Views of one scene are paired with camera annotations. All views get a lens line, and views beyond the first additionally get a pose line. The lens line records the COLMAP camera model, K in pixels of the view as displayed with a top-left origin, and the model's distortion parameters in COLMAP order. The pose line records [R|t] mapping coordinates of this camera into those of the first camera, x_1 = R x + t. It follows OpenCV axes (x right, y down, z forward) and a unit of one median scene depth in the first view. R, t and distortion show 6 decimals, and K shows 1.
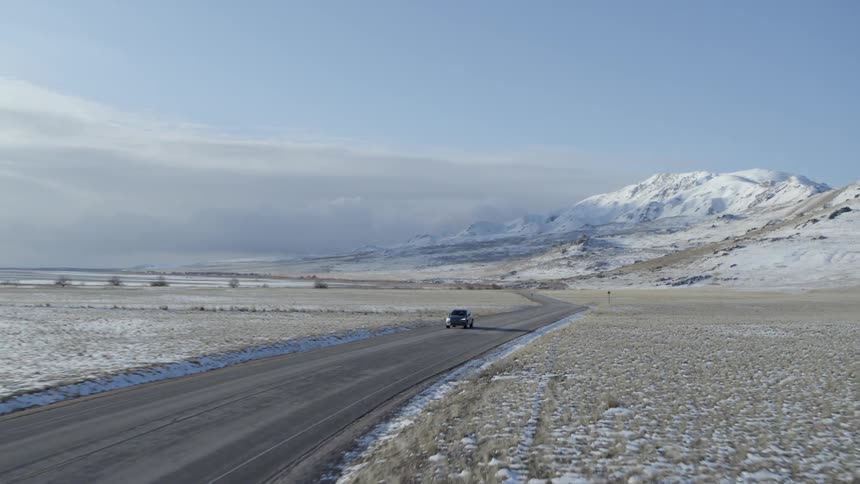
lens RADIAL K [[577.6, 0, 430.0], [0, 577.6, 242.0], [0, 0, 1]] dist [-0.064053, 0.002334]
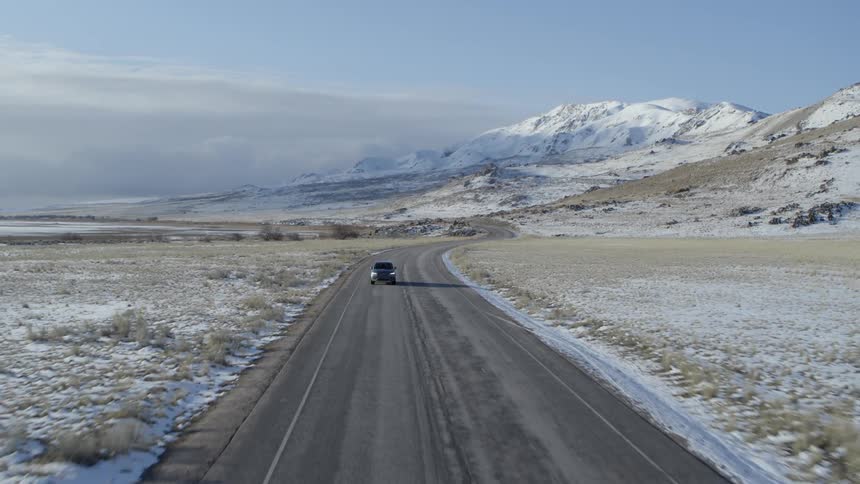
lens RADIAL K [[577.6, 0, 430.0], [0, 577.6, 242.0], [0, 0, 1]] dist [-0.064053, 0.002334]
pose [[0.983002, -0.012893, 0.183143, 0.026470], [-0.005484, 0.995025, 0.099479, 0.012150], [-0.183514, -0.098793, 0.978040, 0.160898]]
